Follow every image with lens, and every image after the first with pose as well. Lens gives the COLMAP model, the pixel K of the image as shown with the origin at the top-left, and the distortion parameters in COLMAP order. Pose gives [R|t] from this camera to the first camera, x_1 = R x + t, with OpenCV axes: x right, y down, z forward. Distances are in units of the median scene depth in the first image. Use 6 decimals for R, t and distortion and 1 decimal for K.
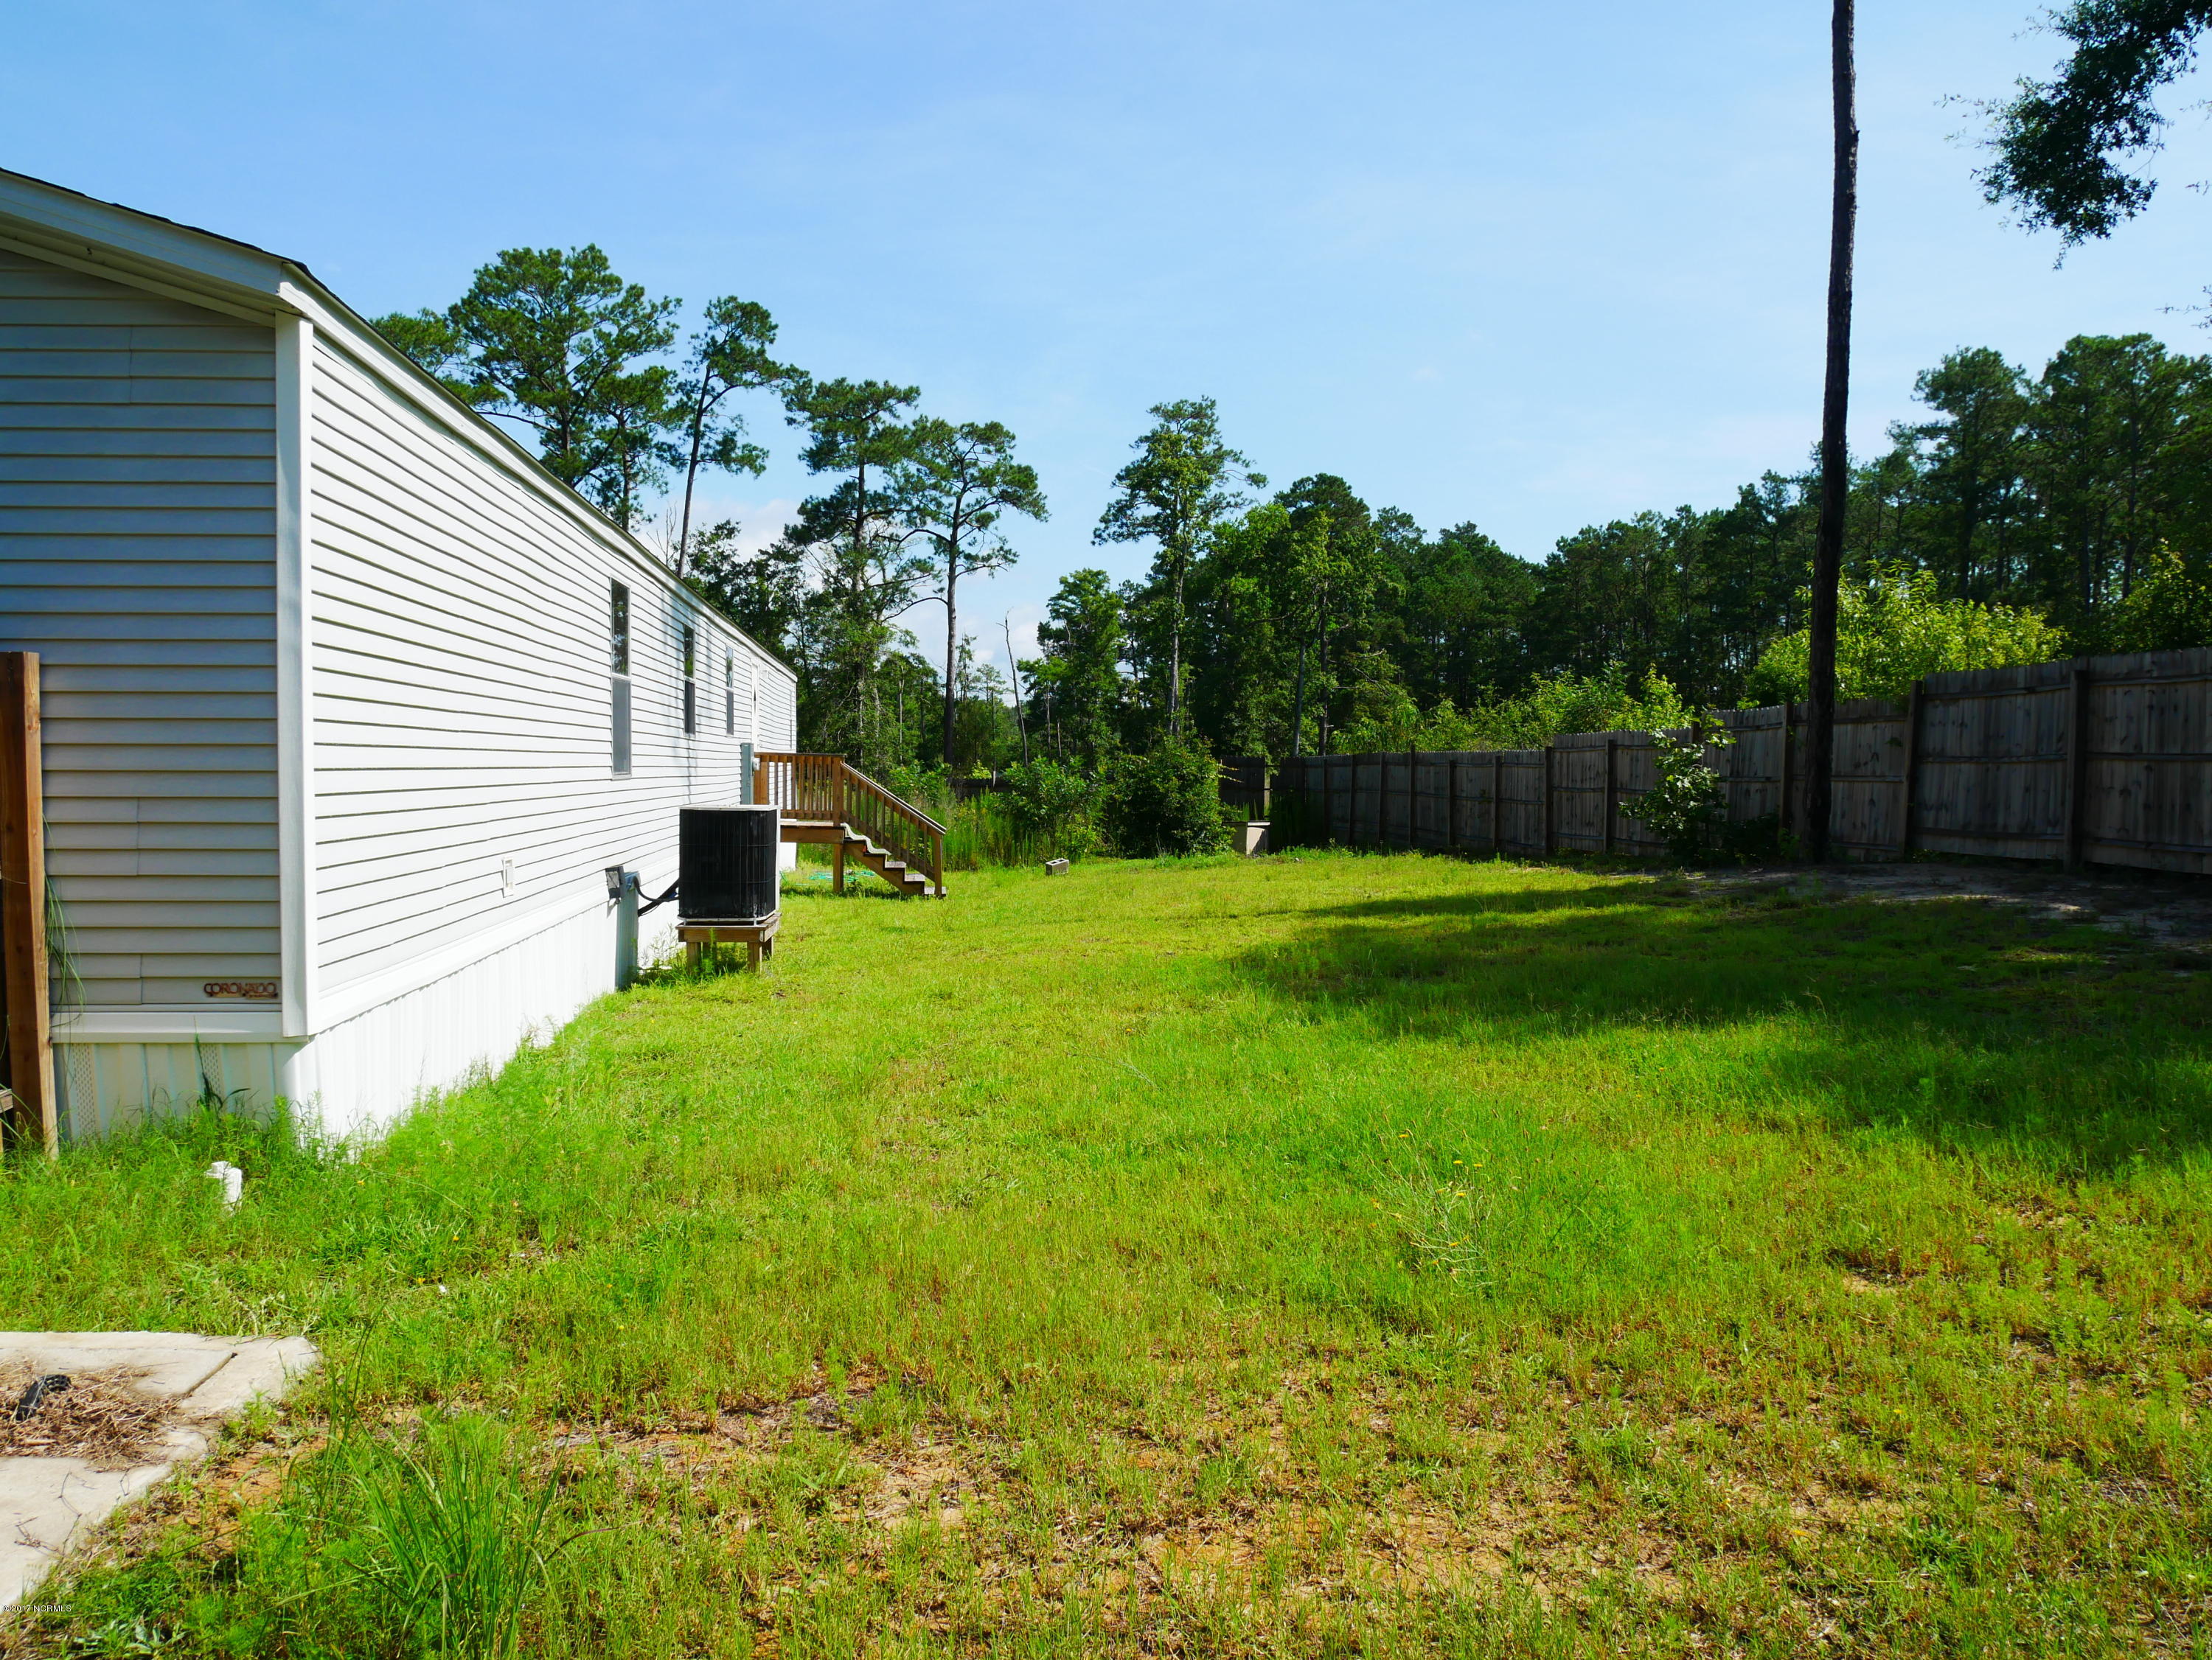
lens RADIAL K [[1586.0, 0, 1111.3], [0, 1586.0, 823.7], [0, 0, 1]] dist [-0.079348, 0.037590]
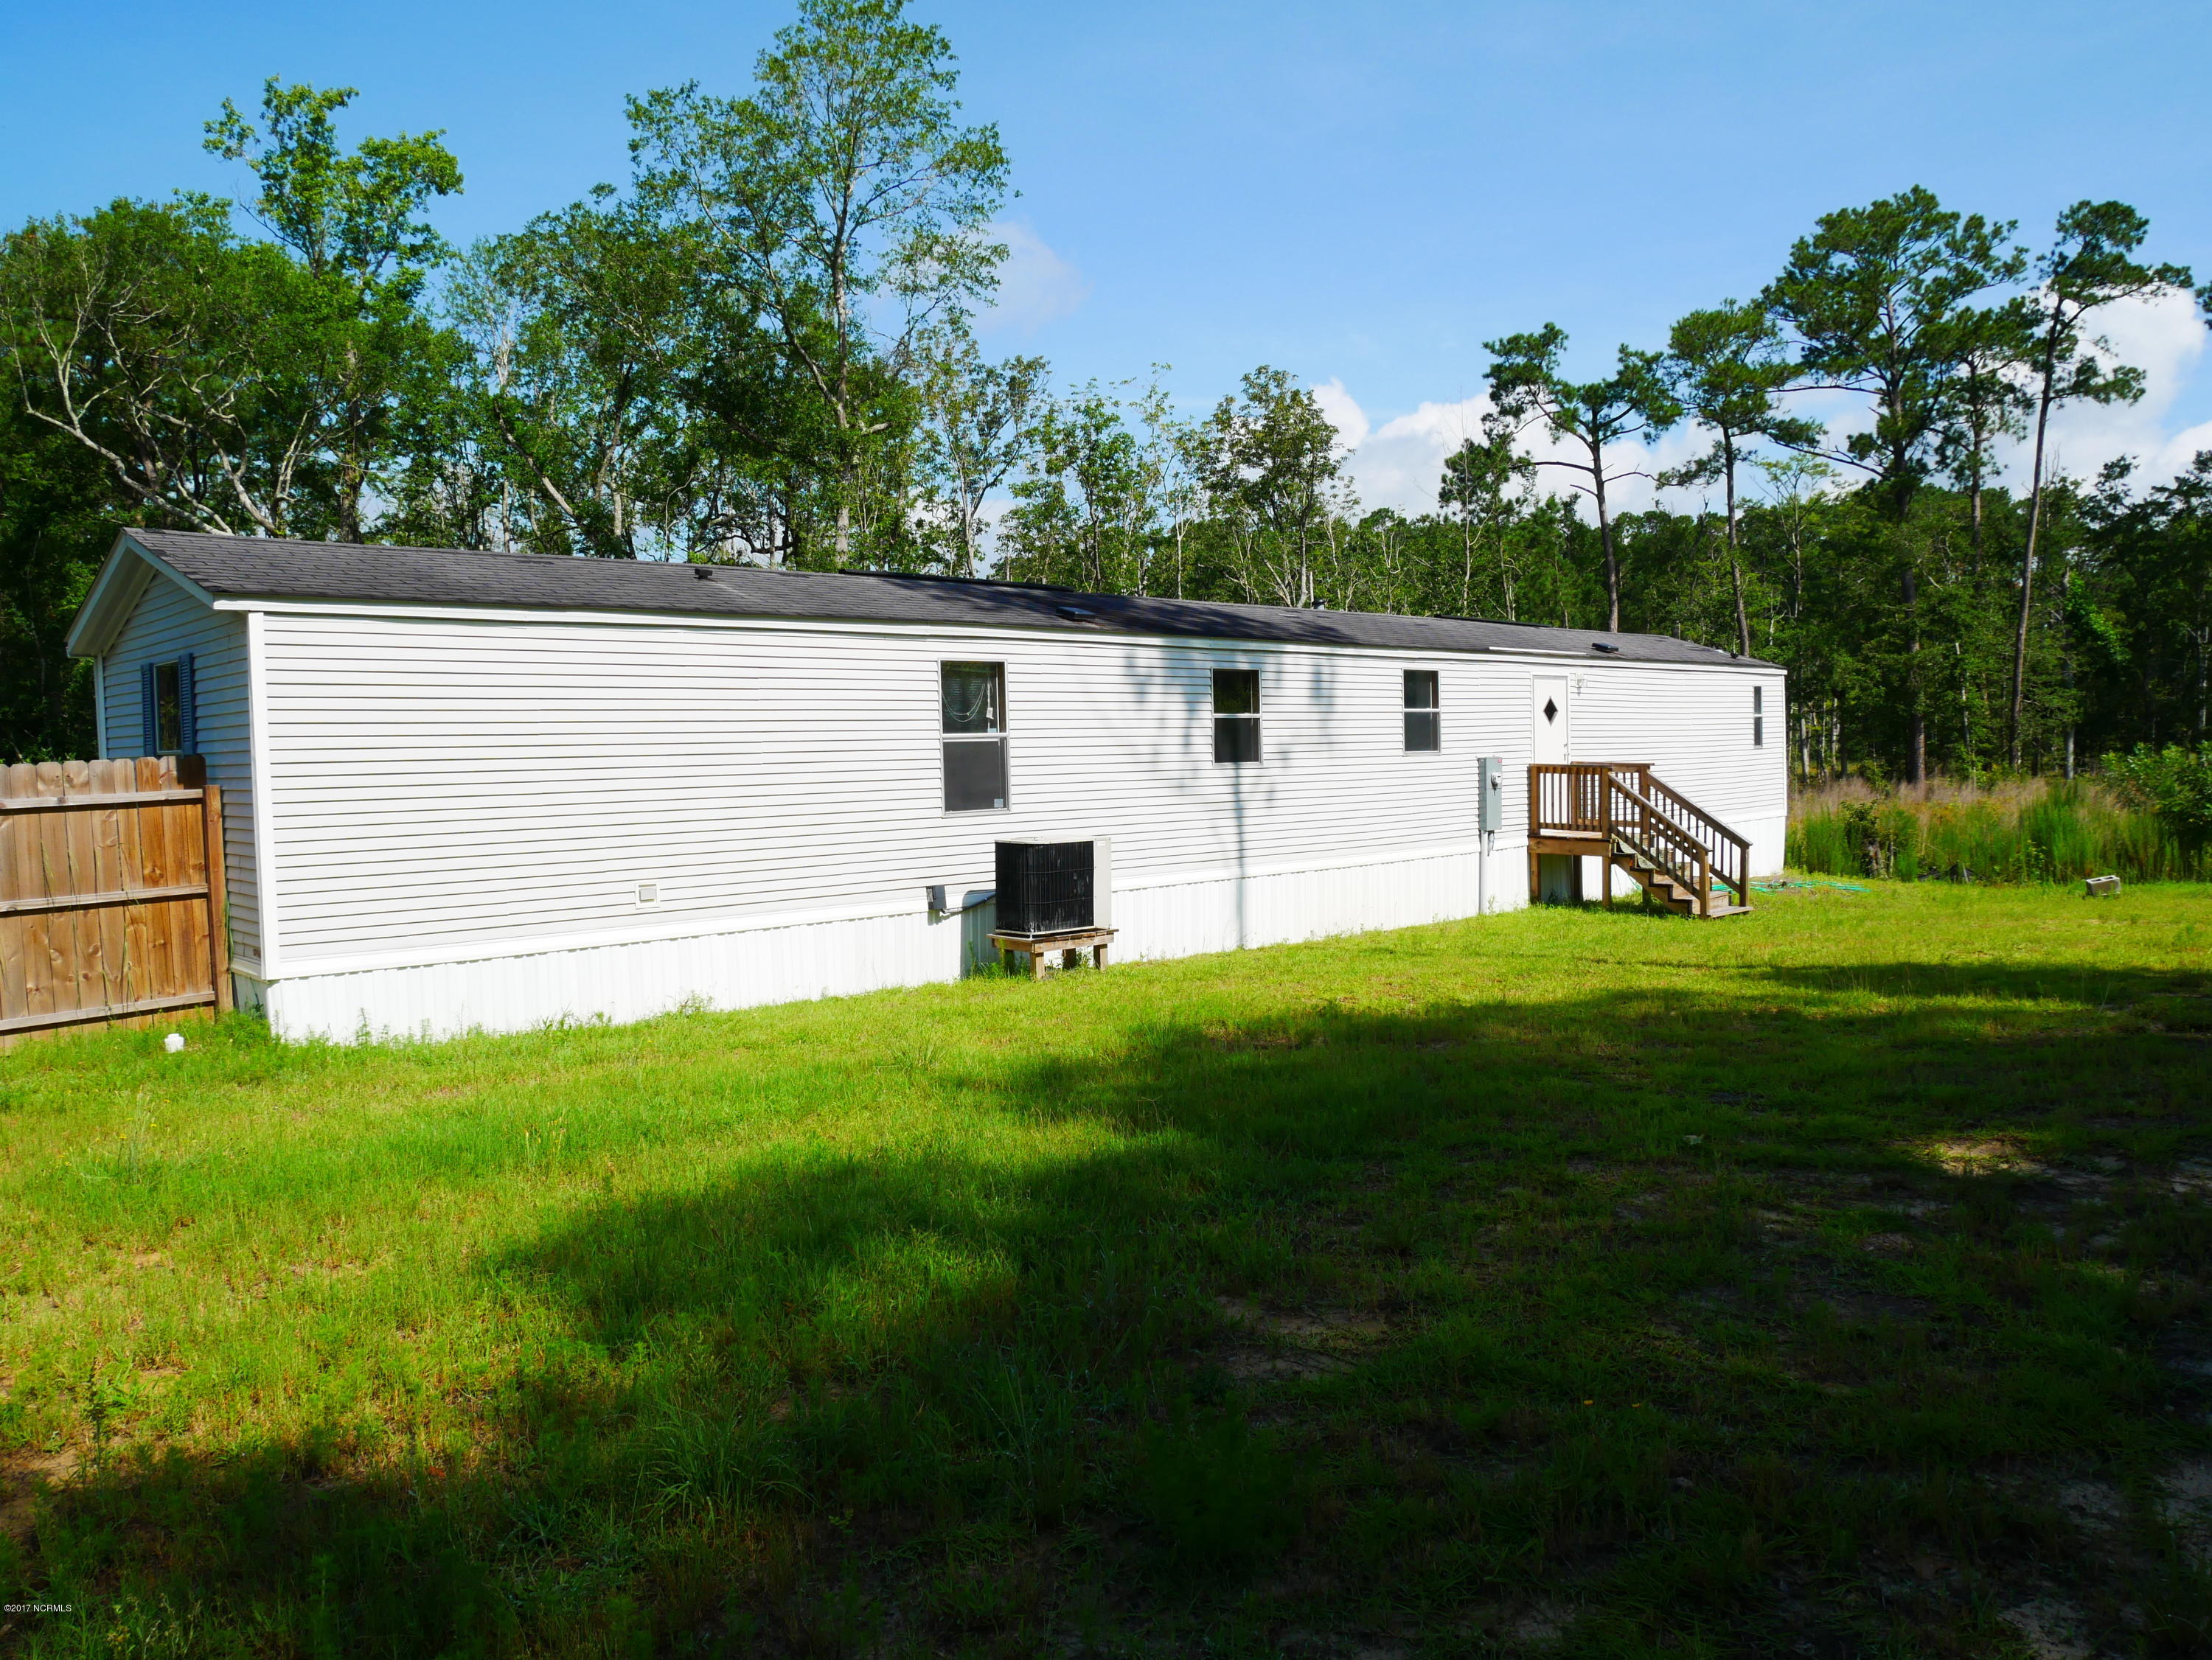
lens RADIAL K [[1604.4, 0, 1106.0], [0, 1604.4, 830.0], [0, 0, 1]] dist [-0.078842, 0.043474]
pose [[0.606684, 0.020534, -0.794678, 0.270130], [-0.003629, 0.999727, 0.023062, -0.015991], [0.794935, -0.011107, 0.606593, 0.102490]]
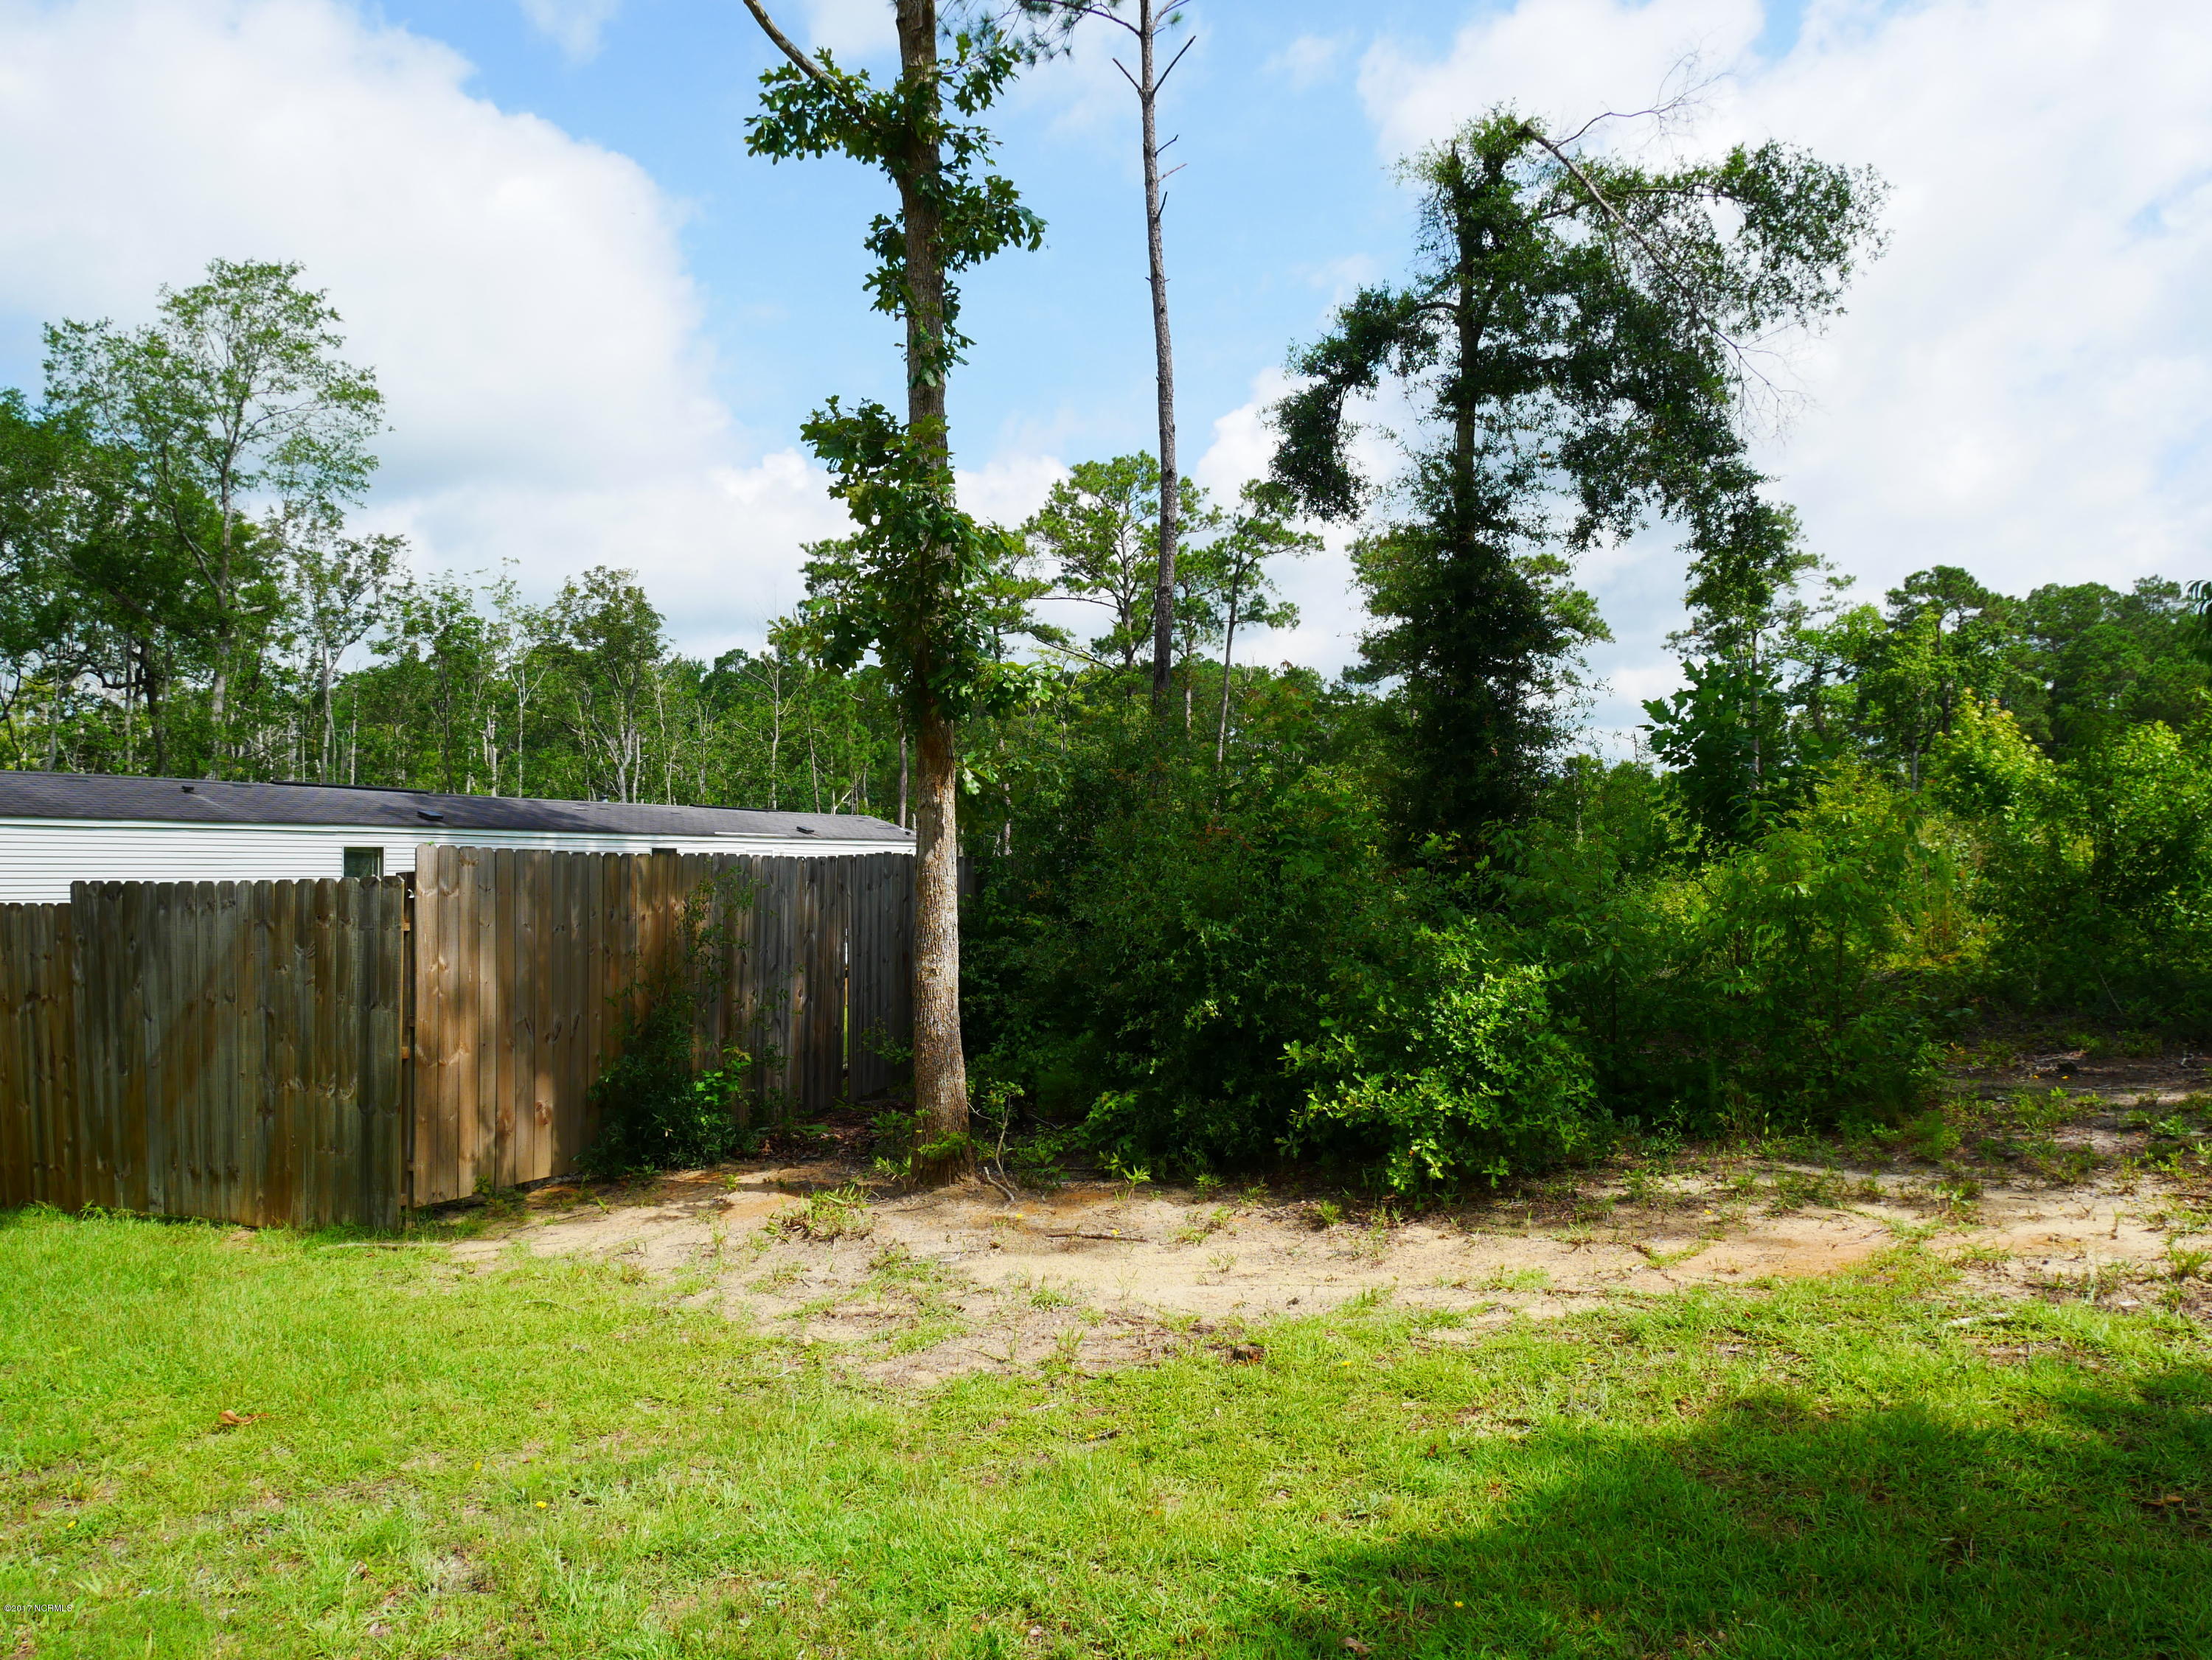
lens RADIAL K [[1573.9, 0, 1106.9], [0, 1573.9, 827.2], [0, 0, 1]] dist [-0.083659, 0.033168]
pose [[0.868122, -0.020554, -0.495924, 0.517806], [-0.010867, 0.998116, -0.060389, -0.022908], [0.496231, 0.057814, 0.866263, -0.085253]]
